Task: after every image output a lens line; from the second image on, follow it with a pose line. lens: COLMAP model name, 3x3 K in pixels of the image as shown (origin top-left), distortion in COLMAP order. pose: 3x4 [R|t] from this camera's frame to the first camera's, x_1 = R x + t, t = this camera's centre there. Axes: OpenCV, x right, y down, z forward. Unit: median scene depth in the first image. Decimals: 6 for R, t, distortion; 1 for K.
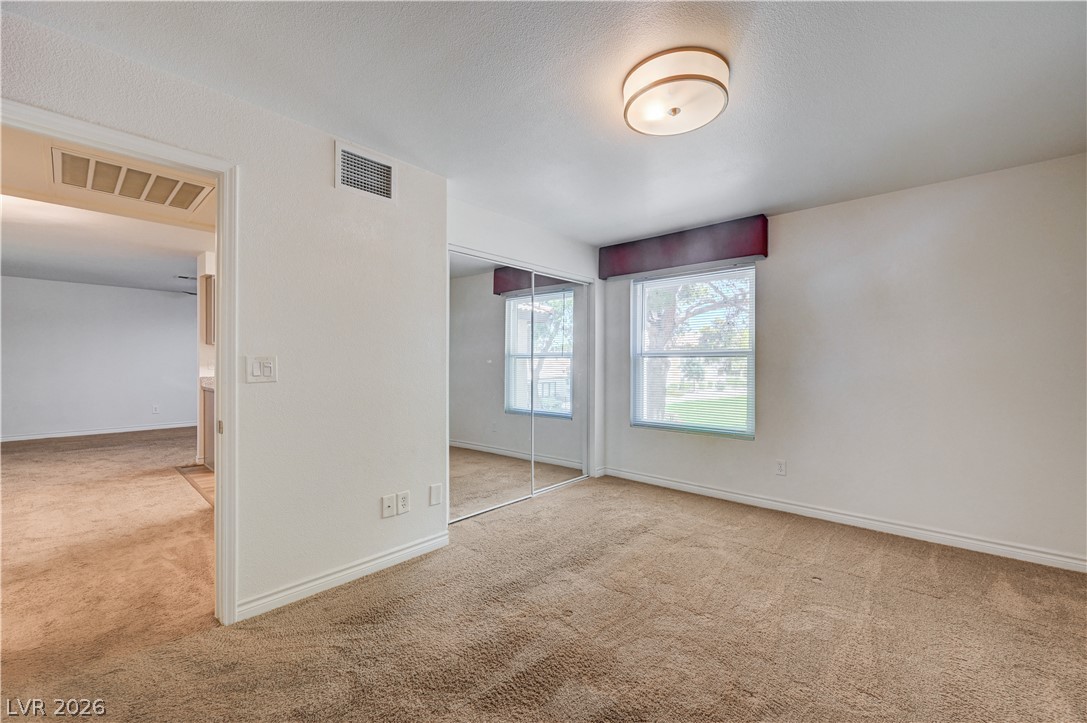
lens RADIAL K [[428.9, 0, 547.7], [0, 428.9, 363.0], [0, 0, 1]] dist [-0.001884, 0.000041]
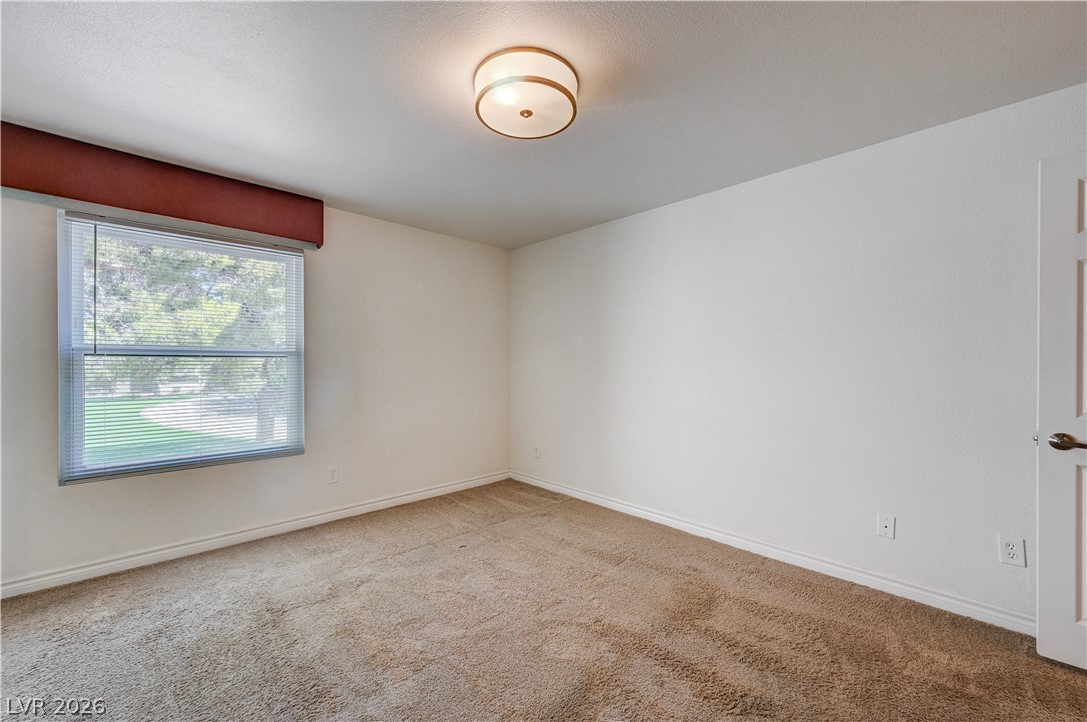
lens RADIAL K [[428.9, 0, 542.8], [0, 428.9, 365.0], [0, 0, 1]] dist [-0.001884, 0.000041]
pose [[0.082598, -0.006901, 0.996559, -0.436881], [-0.001269, 0.999974, 0.007030, -0.007980], [-0.996582, -0.001845, 0.082587, 0.555279]]
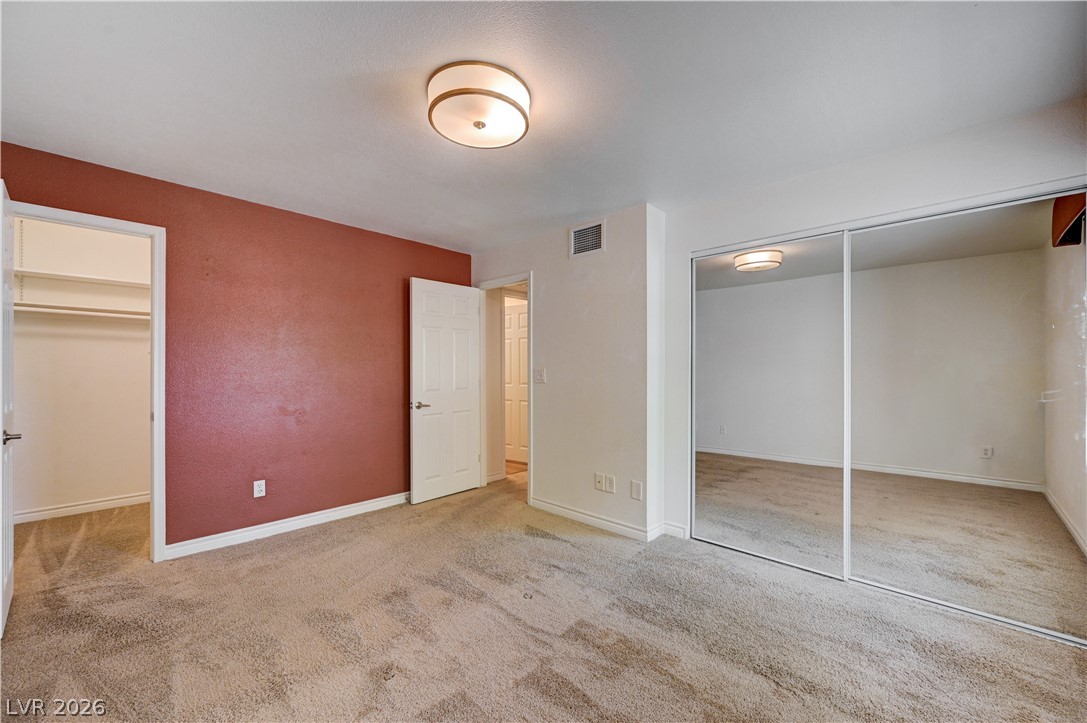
lens RADIAL K [[428.9, 0, 548.1], [0, 428.9, 363.9], [0, 0, 1]] dist [-0.001884, 0.000041]
pose [[-0.013571, -0.010564, -0.999852, 0.828015], [0.000776, 0.999944, -0.010575, -0.012639], [0.999908, -0.000919, -0.013562, 0.746714]]
